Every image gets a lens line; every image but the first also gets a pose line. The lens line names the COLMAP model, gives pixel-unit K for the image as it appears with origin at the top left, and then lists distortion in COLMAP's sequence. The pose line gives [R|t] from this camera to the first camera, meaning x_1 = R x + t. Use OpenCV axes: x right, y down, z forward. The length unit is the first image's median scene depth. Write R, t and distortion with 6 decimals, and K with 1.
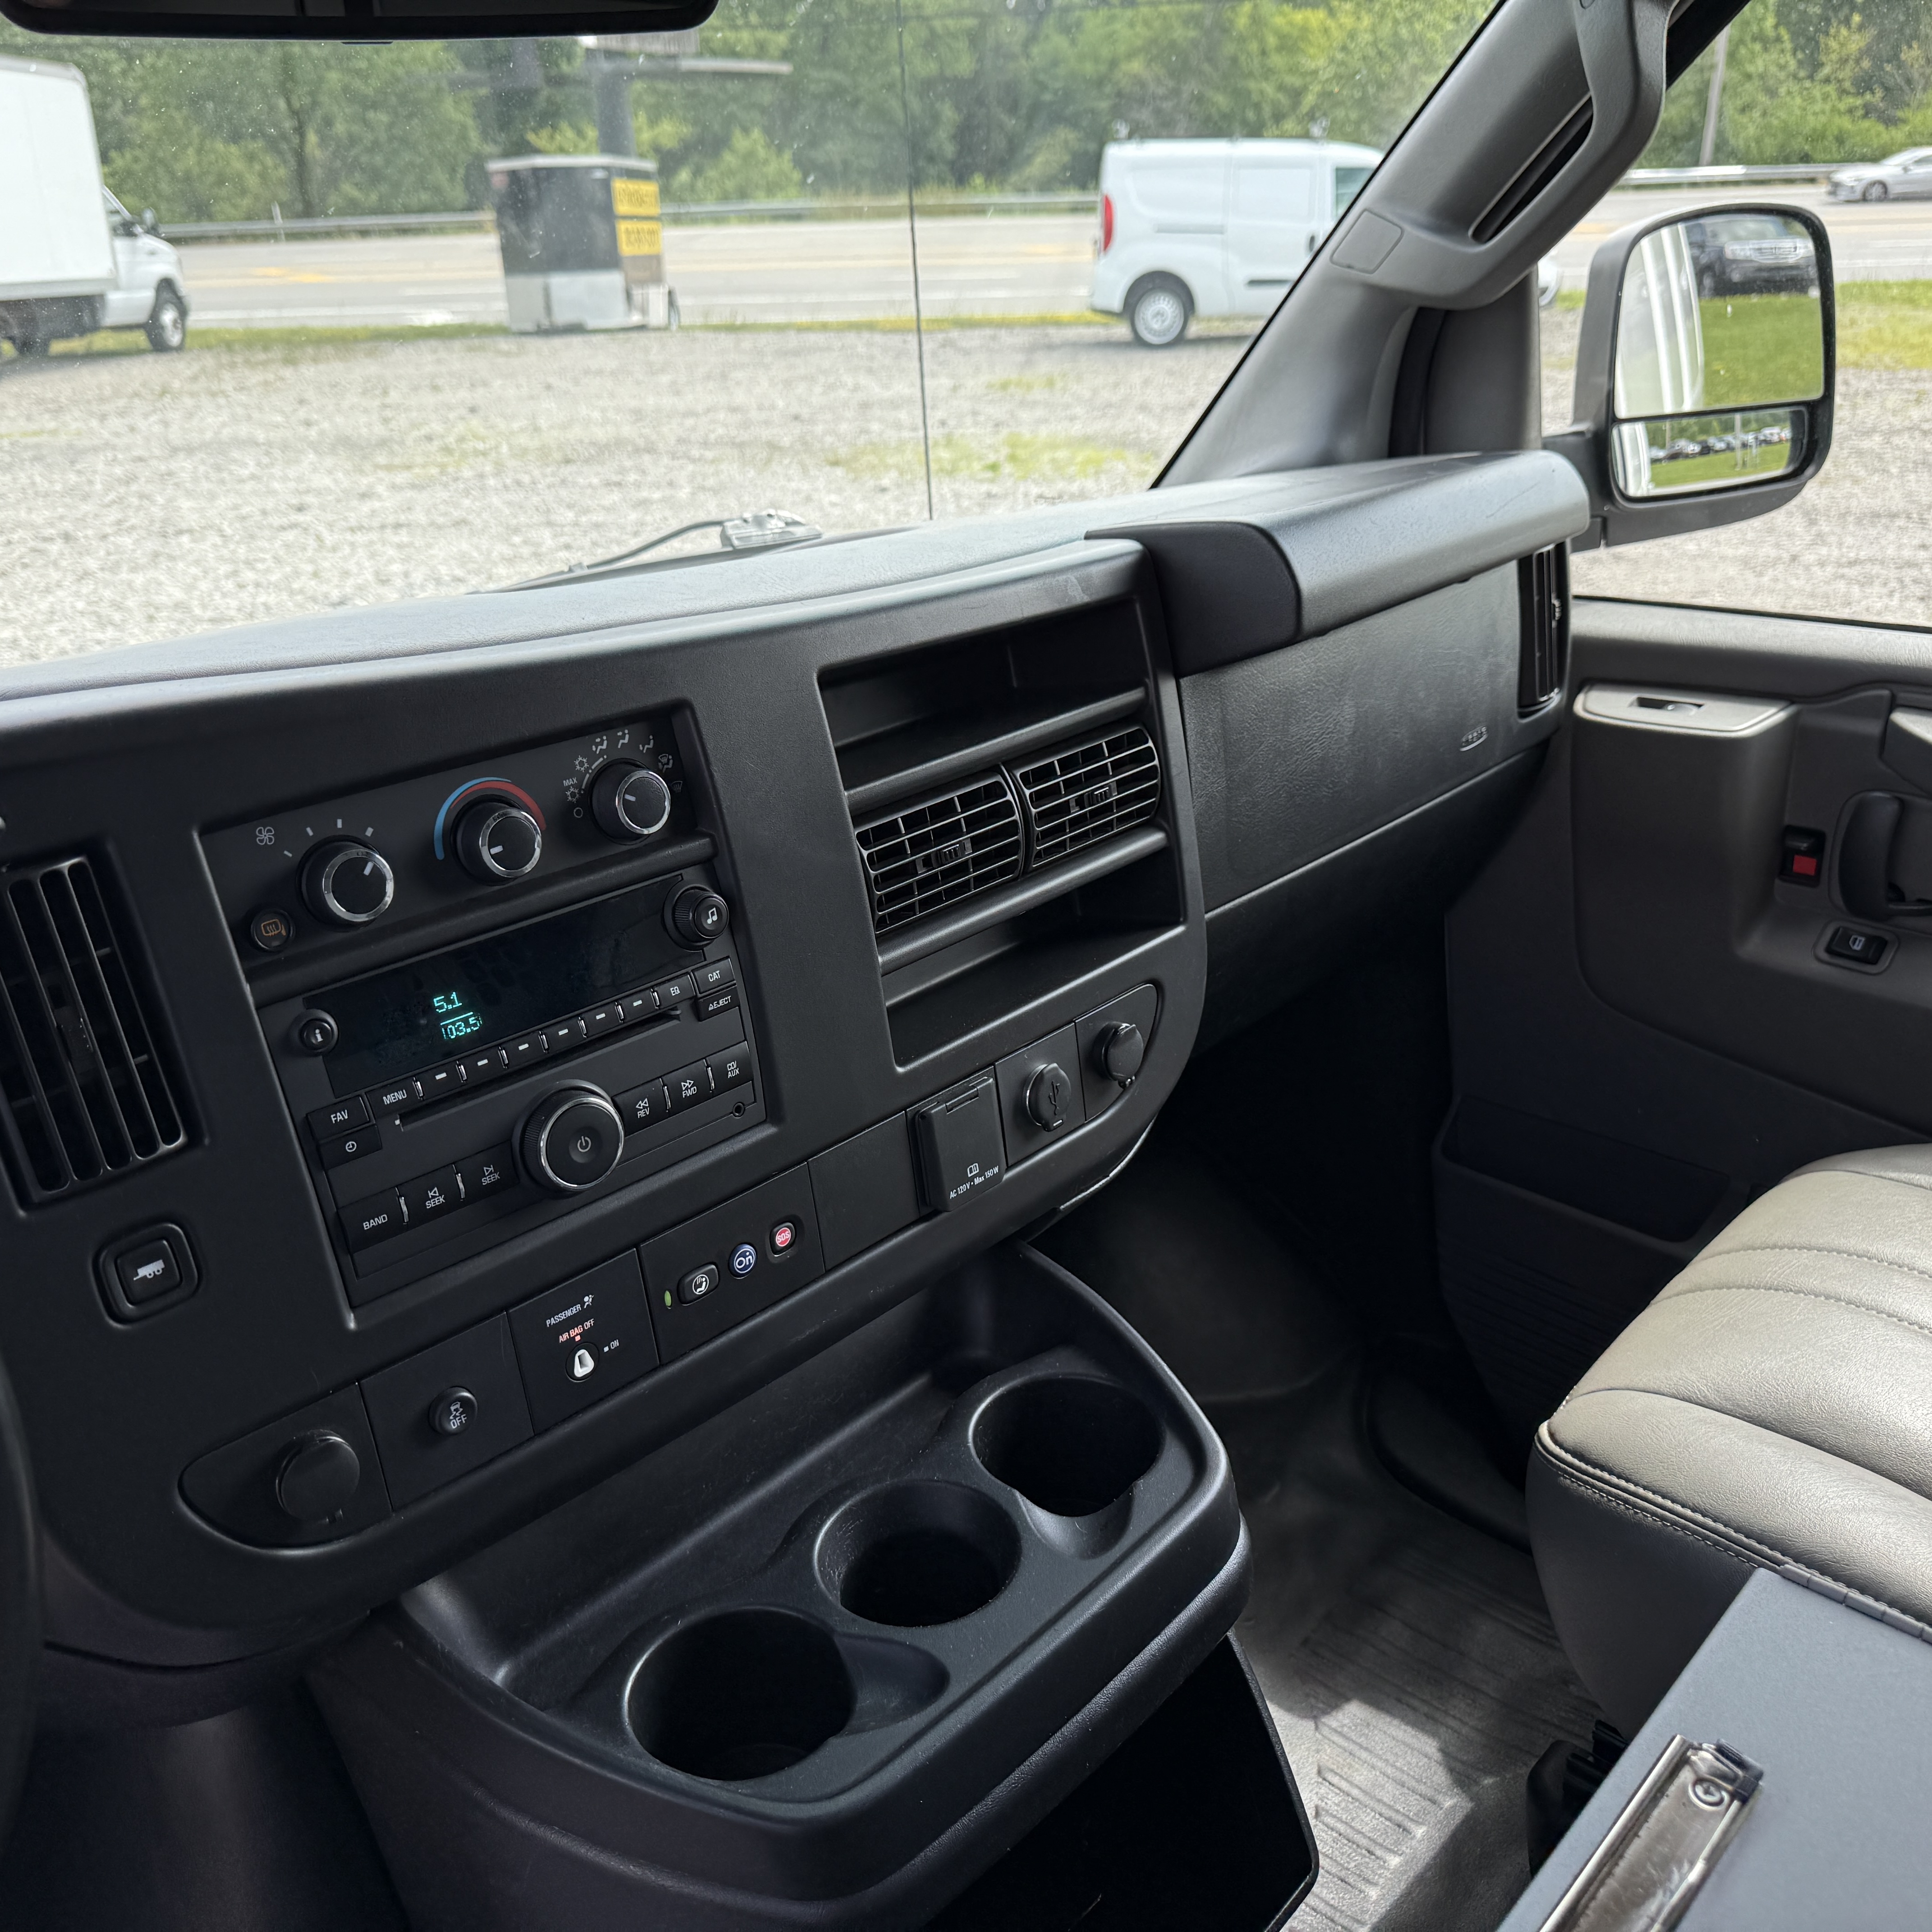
lens RADIAL K [[1801.1, 0, 966.0], [0, 1801.1, 966.0], [0, 0, 1]] dist [0.112598, -0.240556]
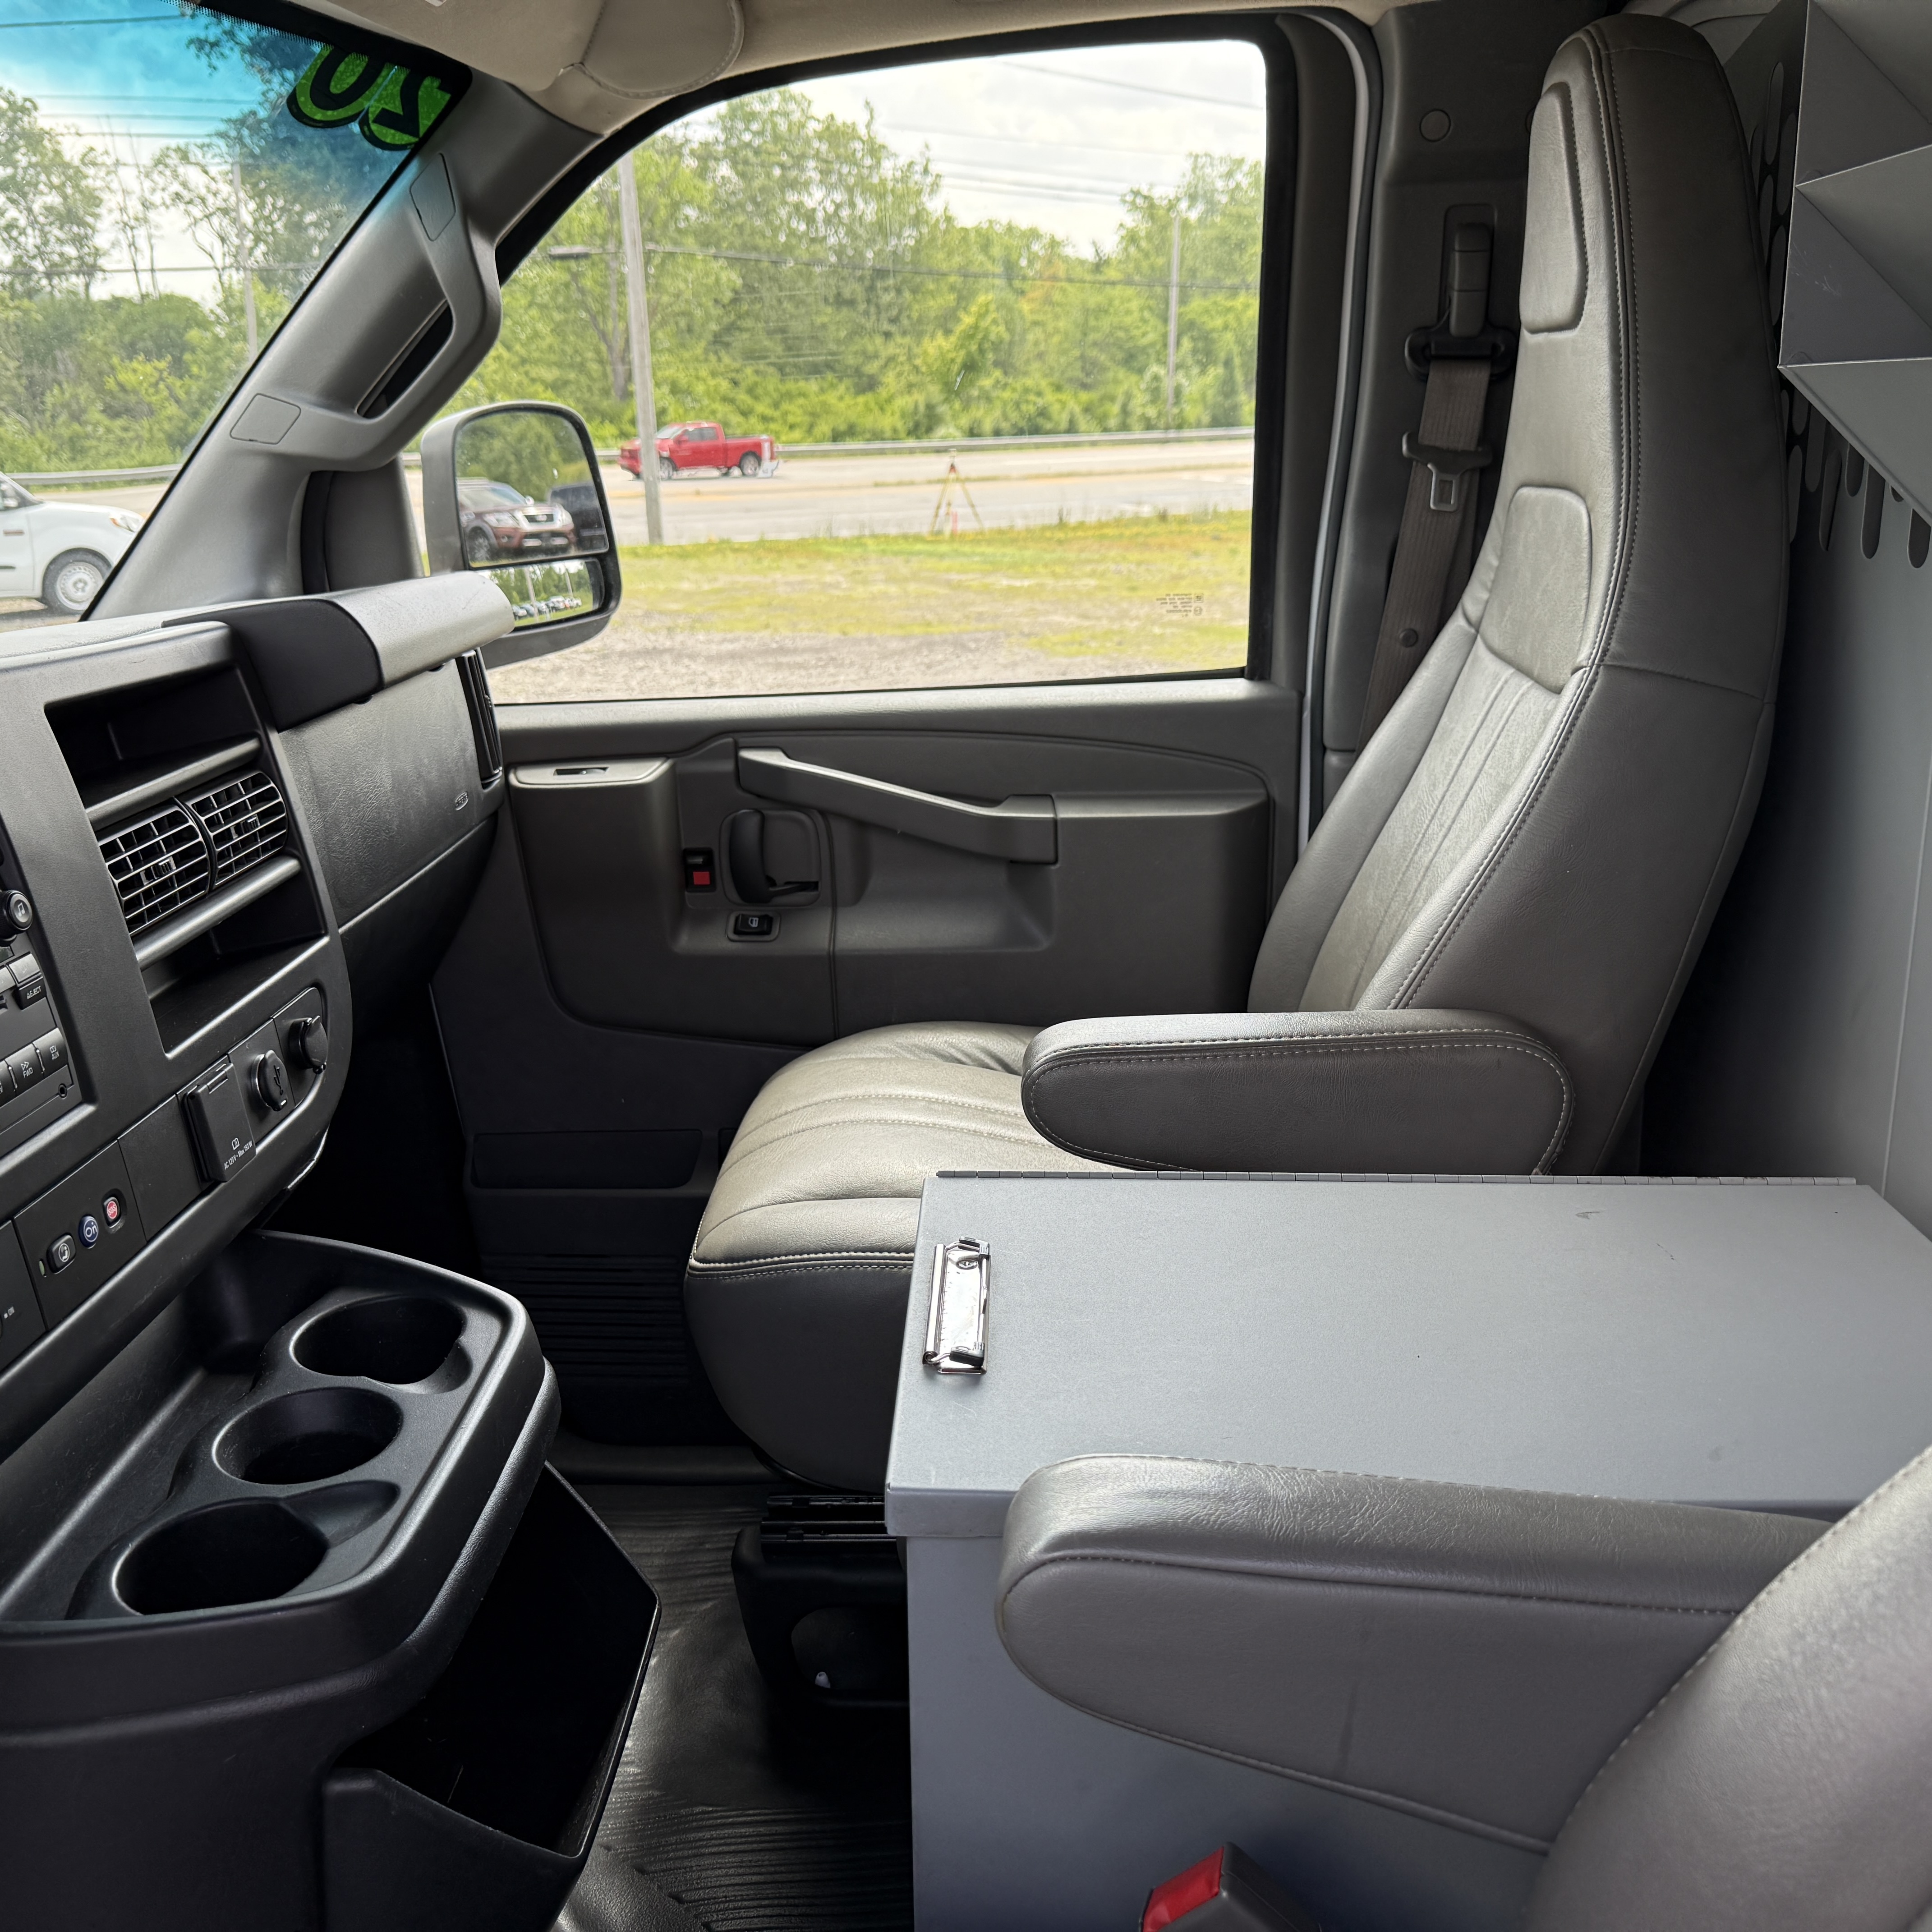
lens RADIAL K [[1801.1, 0, 966.0], [0, 1801.1, 966.0], [0, 0, 1]] dist [0.112598, -0.240556]
pose [[0.755162, -0.169170, 0.633334, -0.332330], [0.257823, 0.964914, -0.049678, 0.168730], [-0.602709, 0.200803, 0.772282, -0.169231]]
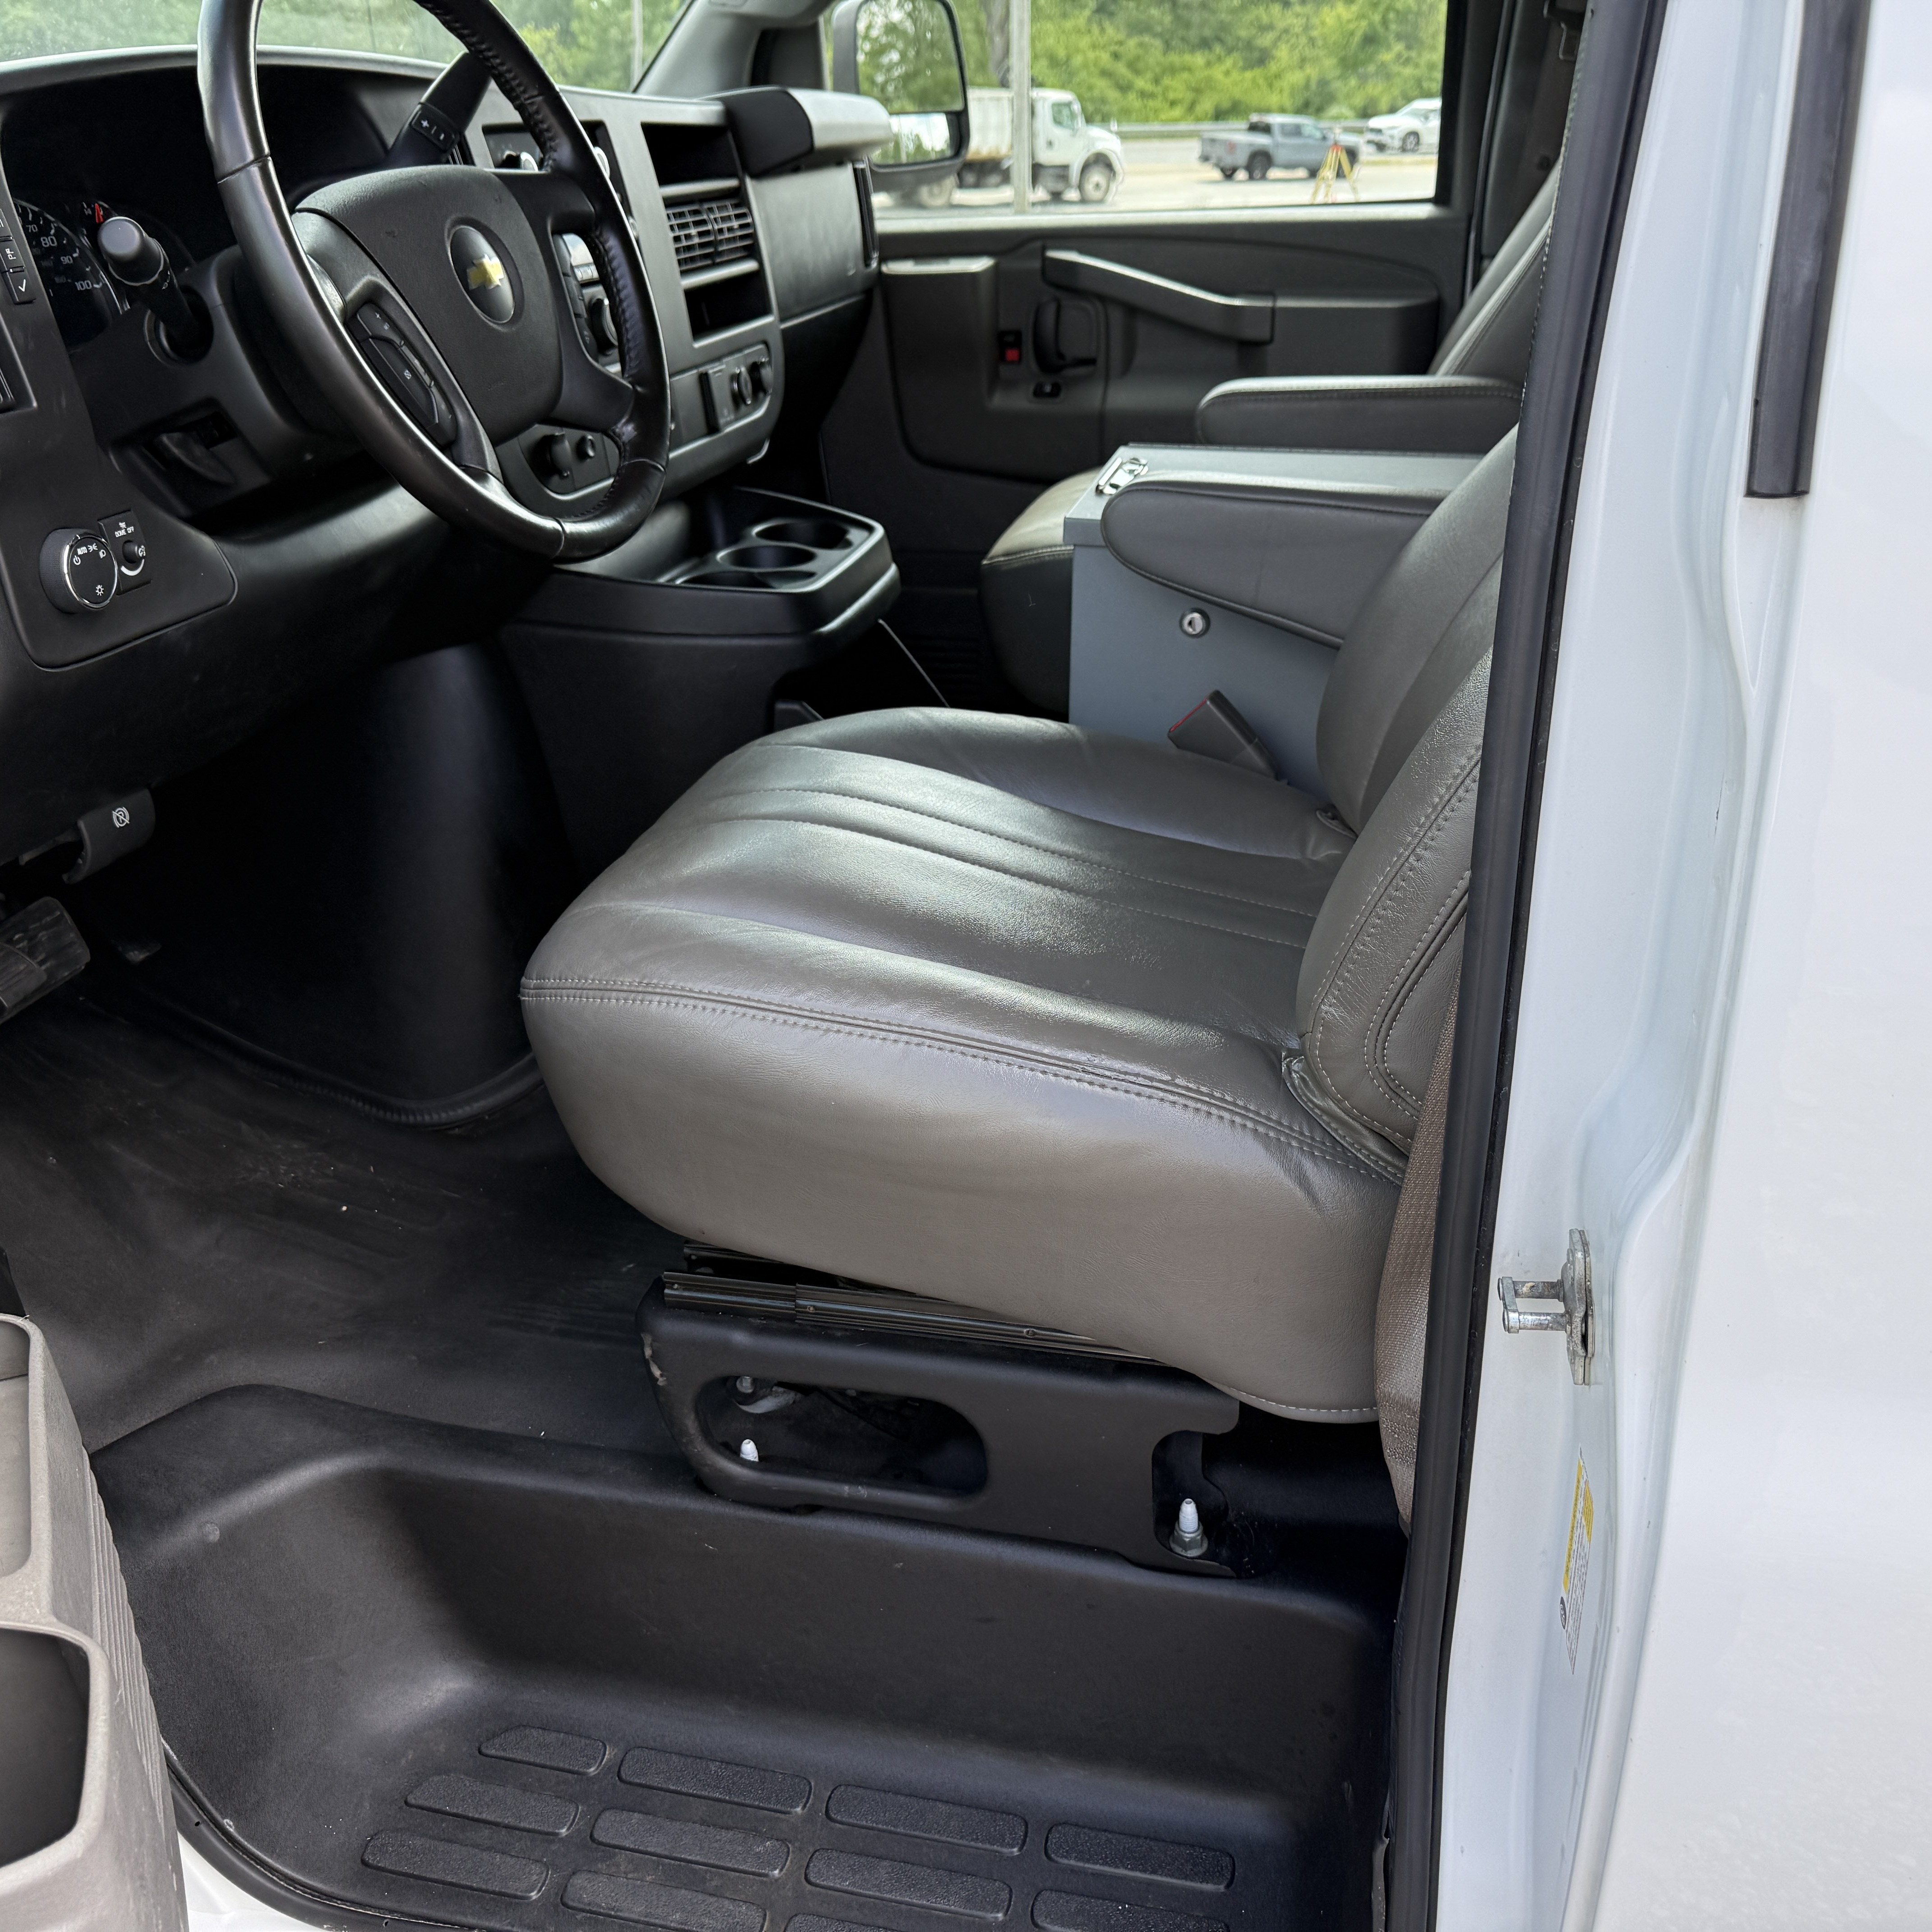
lens RADIAL K [[1801.1, 0, 966.0], [0, 1801.1, 966.0], [0, 0, 1]] dist [0.112598, -0.240556]
pose [[0.867301, -0.189439, 0.460328, -0.737537], [0.183250, 0.981319, 0.058583, 0.593477], [-0.462826, 0.033546, 0.885814, -0.787120]]
